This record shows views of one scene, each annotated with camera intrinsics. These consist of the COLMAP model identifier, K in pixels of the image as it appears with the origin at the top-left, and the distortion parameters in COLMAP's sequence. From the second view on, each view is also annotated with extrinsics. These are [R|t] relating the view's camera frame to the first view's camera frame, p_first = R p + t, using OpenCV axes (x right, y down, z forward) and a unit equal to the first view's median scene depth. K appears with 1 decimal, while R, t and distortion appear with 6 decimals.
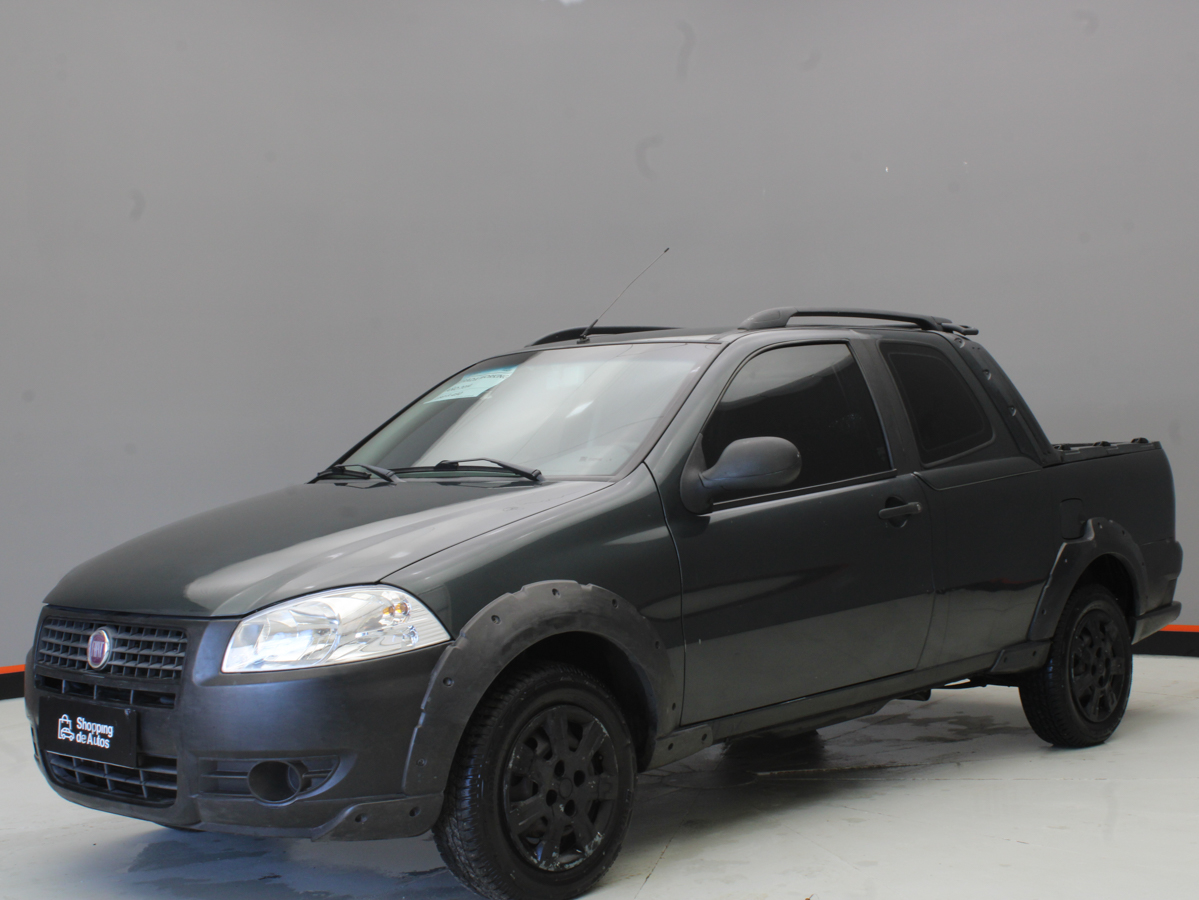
lens RADIAL K [[1785.8, 0, 599.5], [0, 1785.8, 450.0], [0, 0, 1]] dist [-0.087480, 0.136431]
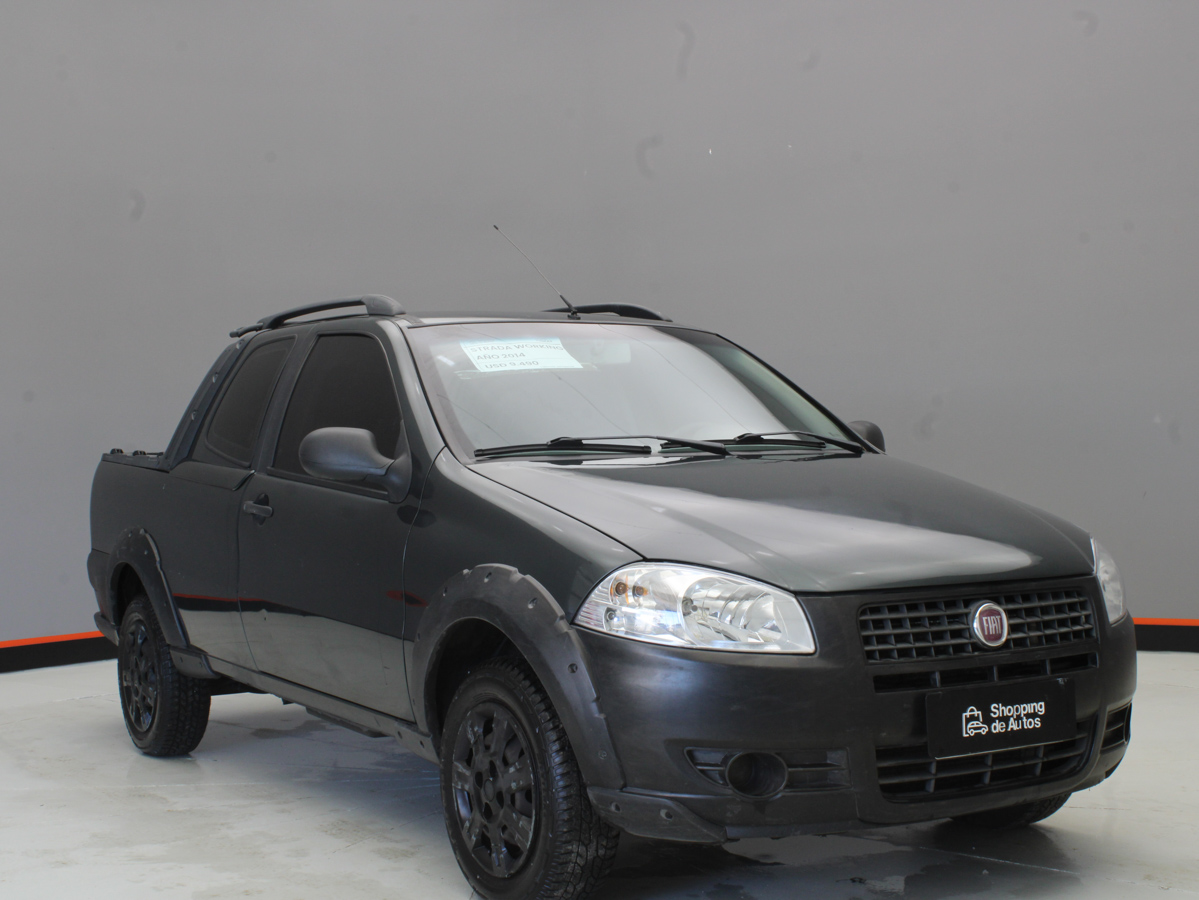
lens RADIAL K [[1785.8, 0, 599.5], [0, 1785.8, 450.0], [0, 0, 1]] dist [-0.087480, 0.136431]
pose [[0.255016, 0.021882, 0.966689, -1.189613], [0.012801, 0.999580, -0.026004, 0.044744], [-0.966852, 0.019006, 0.254629, 0.955005]]
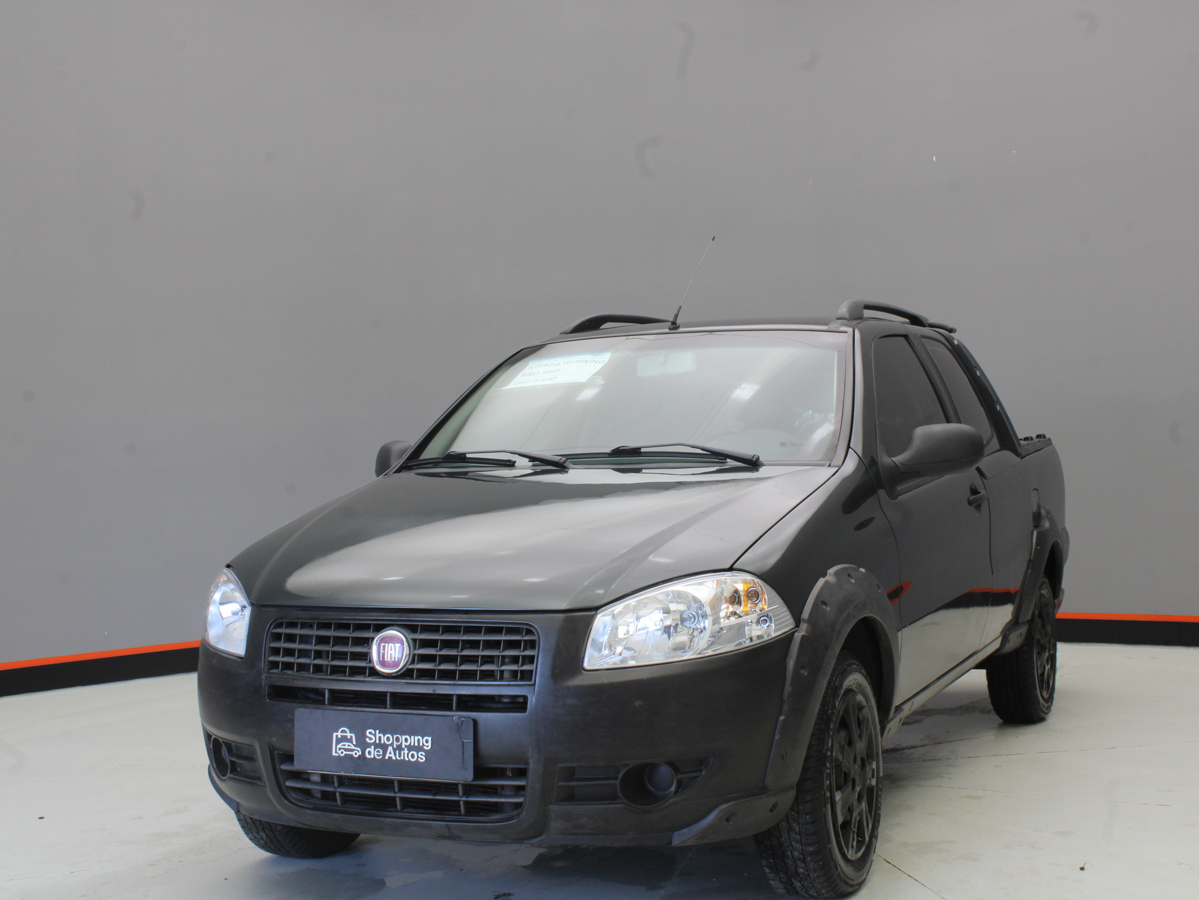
lens RADIAL K [[1785.8, 0, 599.5], [0, 1785.8, 450.0], [0, 0, 1]] dist [-0.087480, 0.136431]
pose [[0.942460, 0.003083, 0.334306, -0.480171], [-0.000895, 0.999977, -0.006696, 0.016414], [-0.334319, 0.006011, 0.942441, 0.118940]]
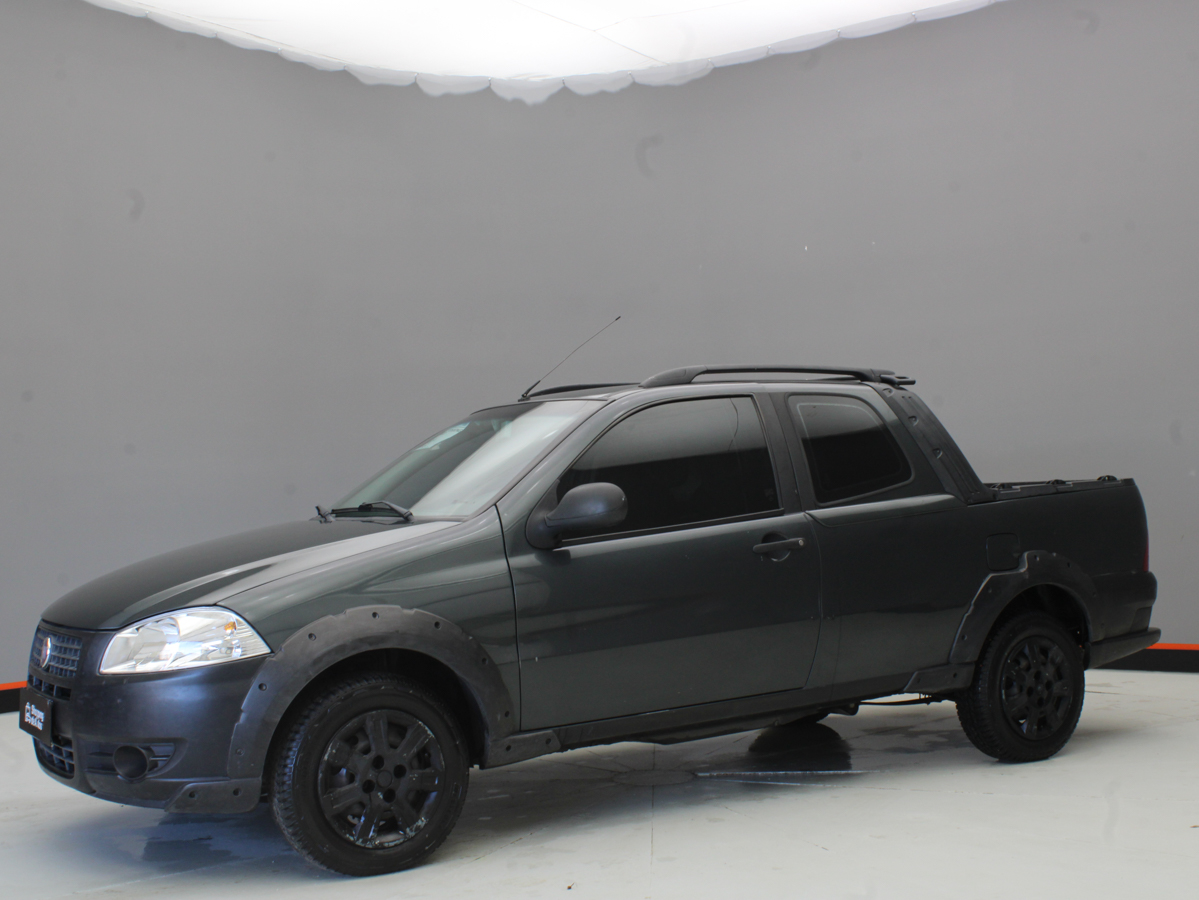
lens RADIAL K [[1567.5, 0, 599.5], [0, 1567.5, 450.0], [0, 0, 1]] dist [-0.101902, -0.003151]
pose [[0.966967, -0.010368, -0.254689, 0.386755], [0.005990, 0.999821, -0.017961, -0.011409], [0.254830, 0.015842, 0.966856, 0.021668]]
